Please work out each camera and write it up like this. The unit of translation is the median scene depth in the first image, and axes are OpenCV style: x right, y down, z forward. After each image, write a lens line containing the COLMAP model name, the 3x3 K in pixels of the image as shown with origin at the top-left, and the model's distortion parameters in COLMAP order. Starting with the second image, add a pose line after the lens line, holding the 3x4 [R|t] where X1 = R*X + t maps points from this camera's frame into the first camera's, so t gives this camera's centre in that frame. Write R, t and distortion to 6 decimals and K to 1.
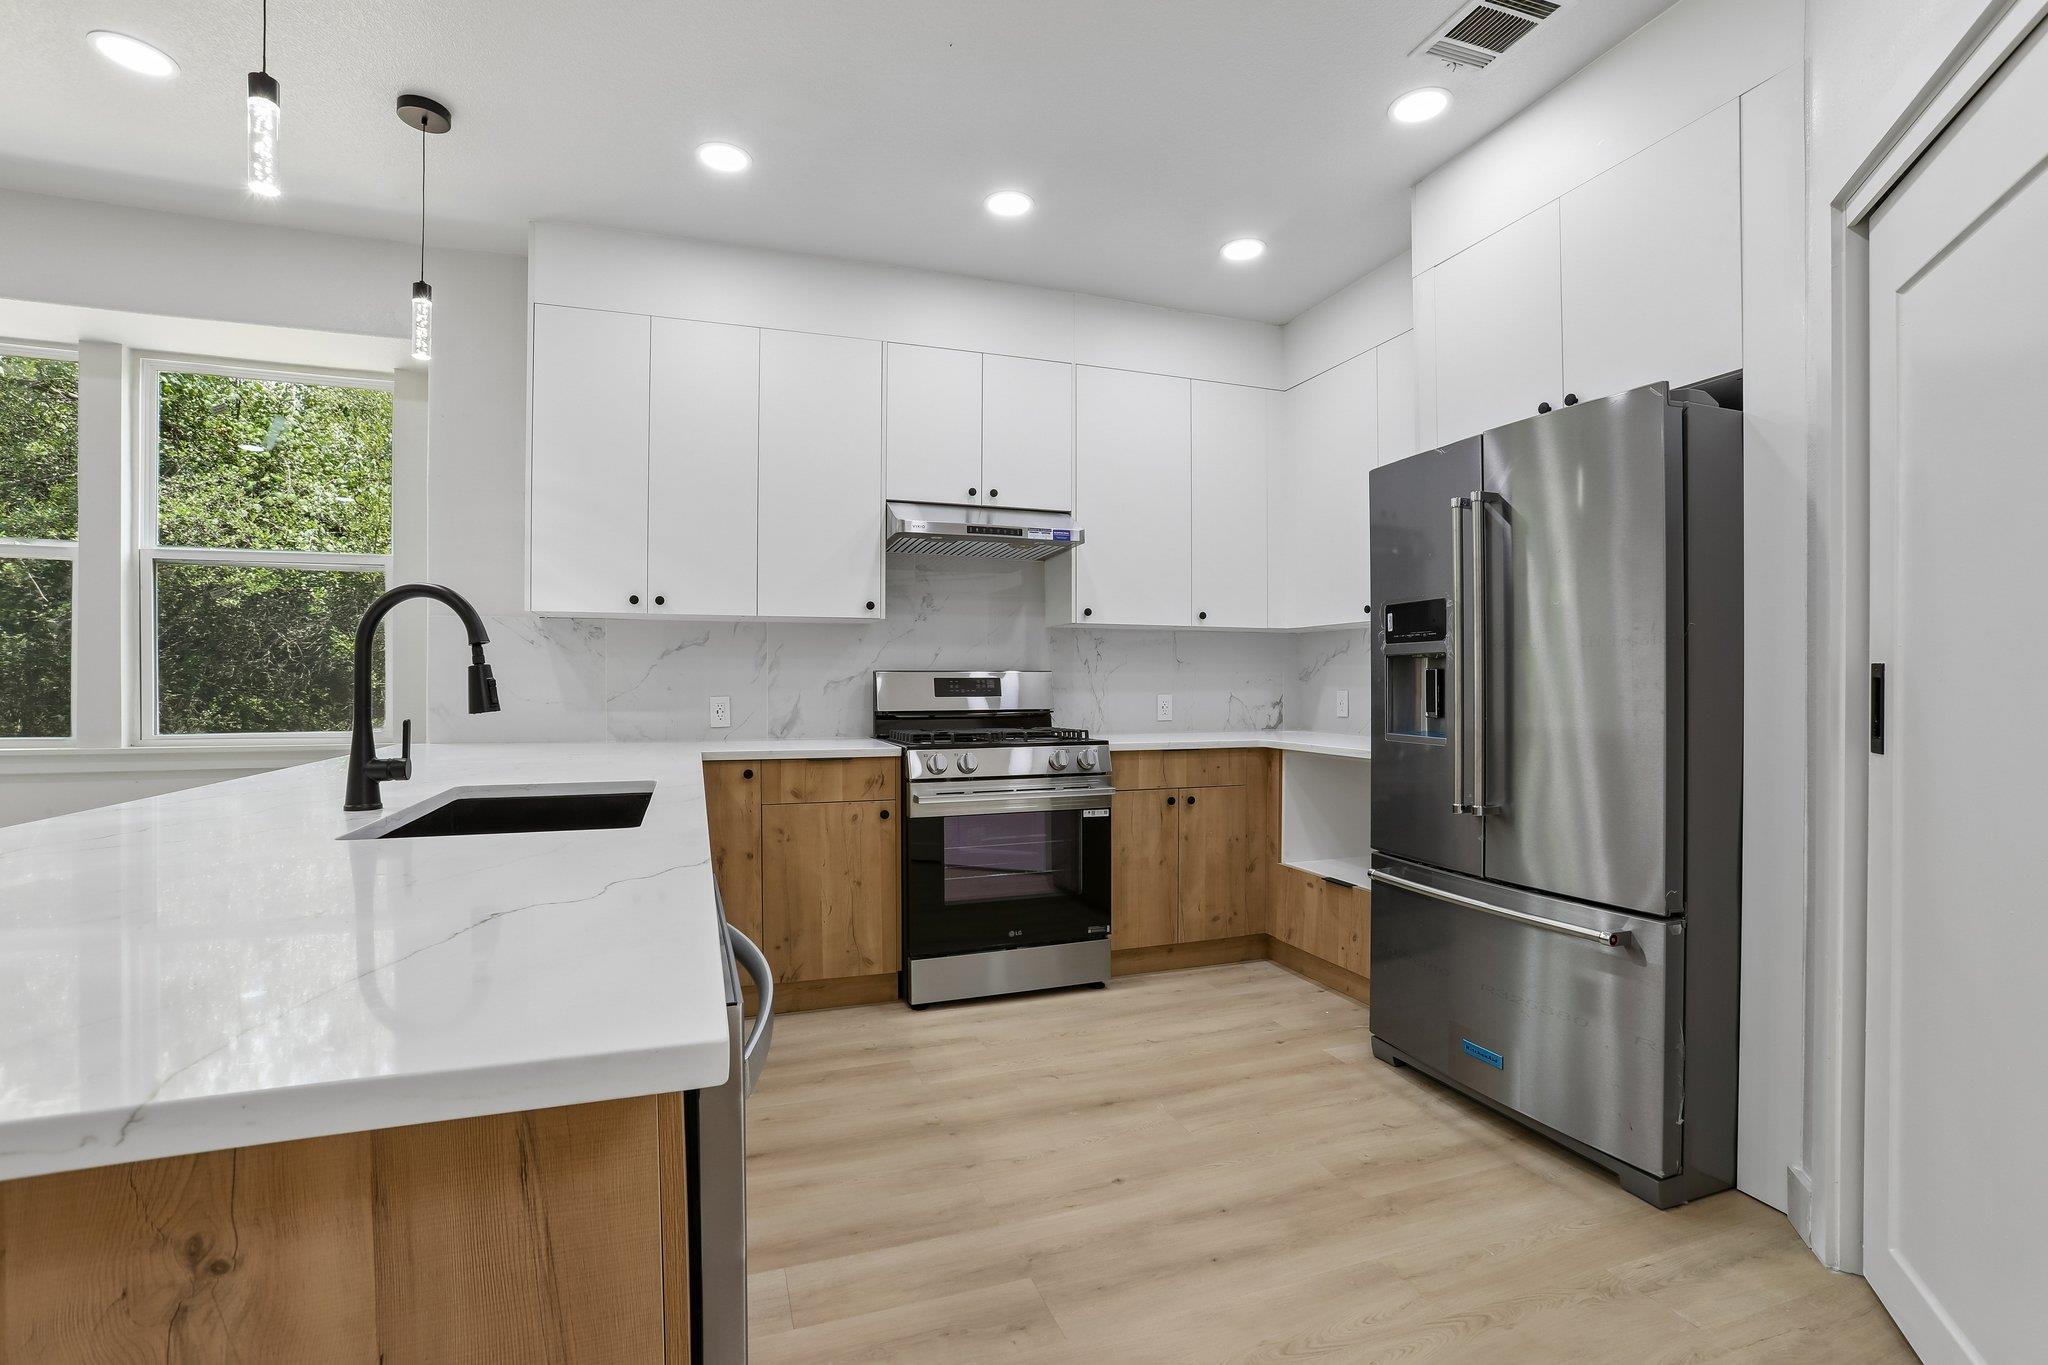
lens RADIAL K [[909.7, 0, 1024.0], [0, 909.7, 682.5], [0, 0, 1]] dist [-0.007356, 0.000876]
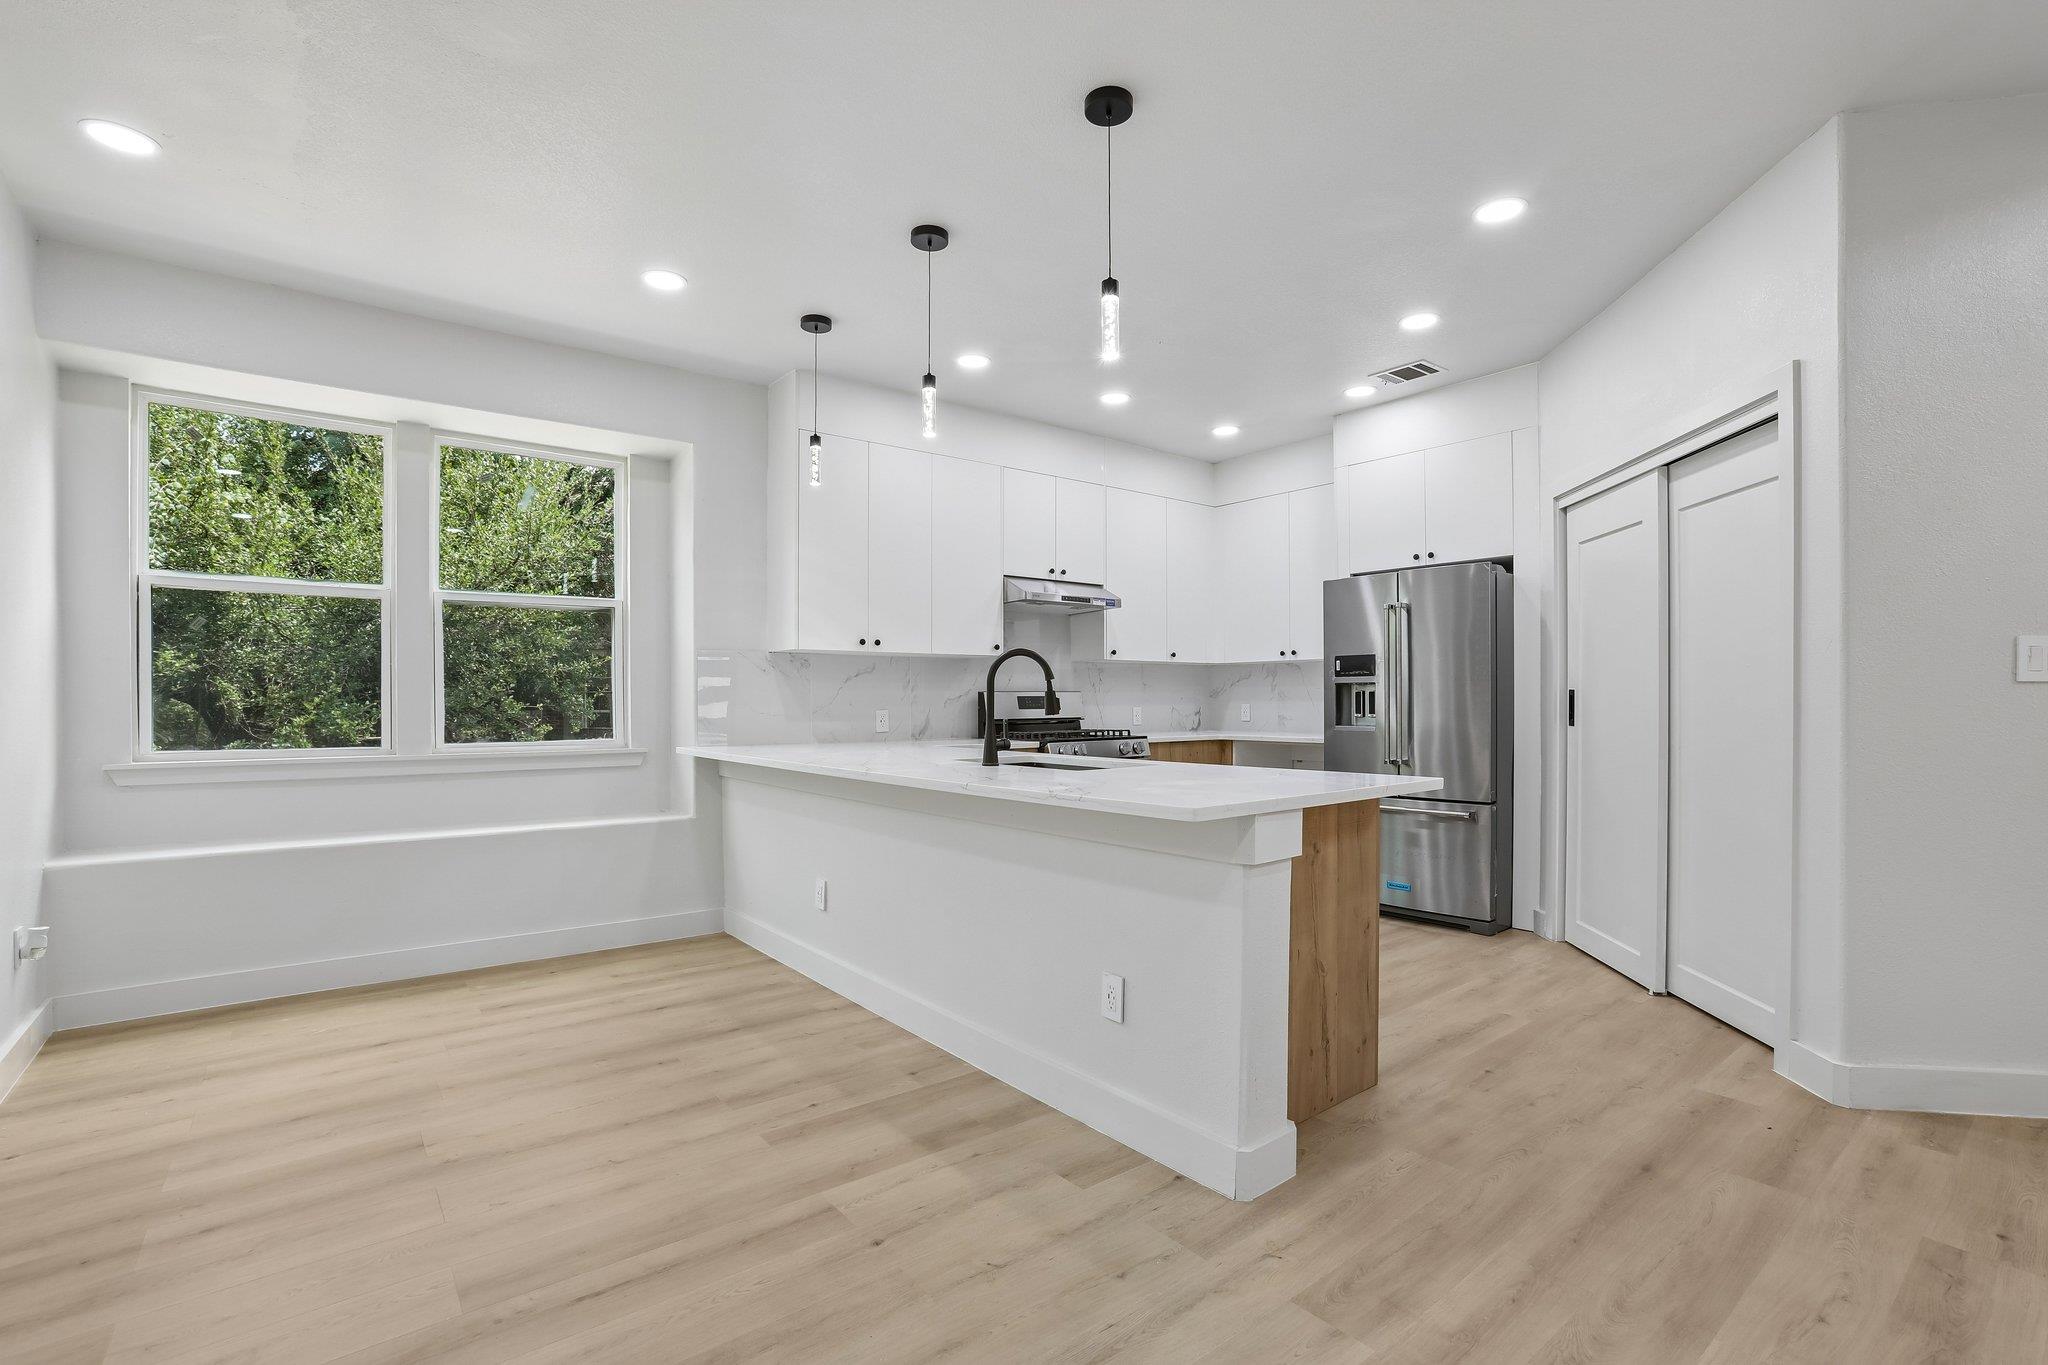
lens RADIAL K [[916.6, 0, 1029.3], [0, 916.6, 698.1], [0, 0, 1]] dist [-0.000419, 0.000341]
pose [[0.942552, -0.002766, 0.334048, -0.651857], [0.003531, 0.999992, -0.001683, 0.000637], [-0.334041, 0.002766, 0.942555, -0.438887]]
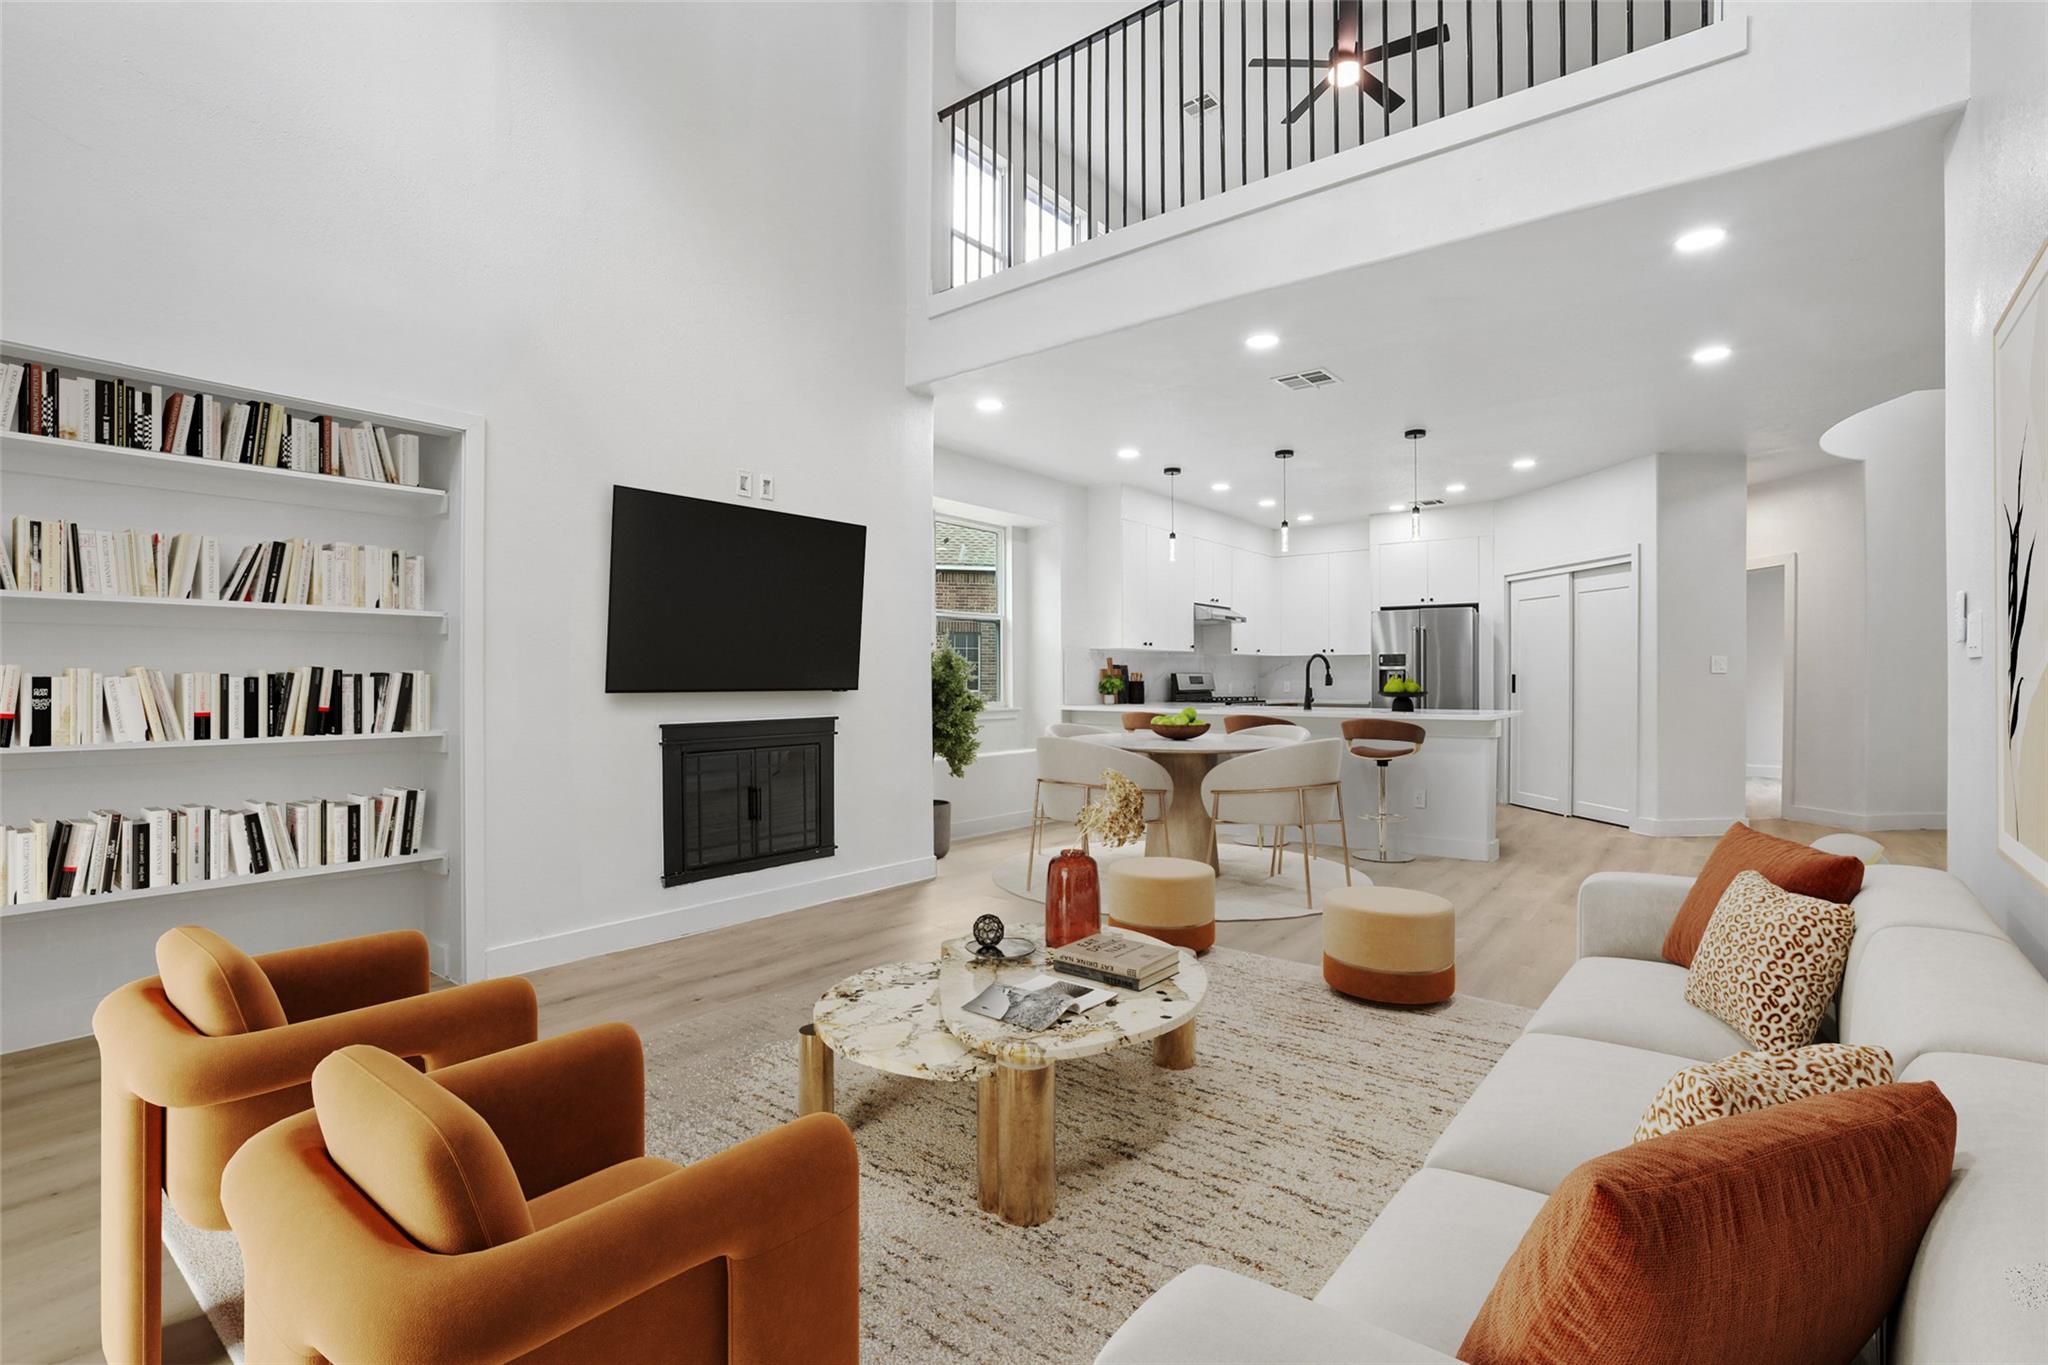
lens RADIAL K [[909.7, 0, 1024.0], [0, 909.7, 682.5], [0, 0, 1]] dist [-0.007356, 0.000876]
pose [[0.843361, -0.001562, 0.537345, -1.970911], [-0.001596, 0.999984, 0.005412, -0.000440], [-0.537345, -0.005422, 0.843345, -0.860936]]
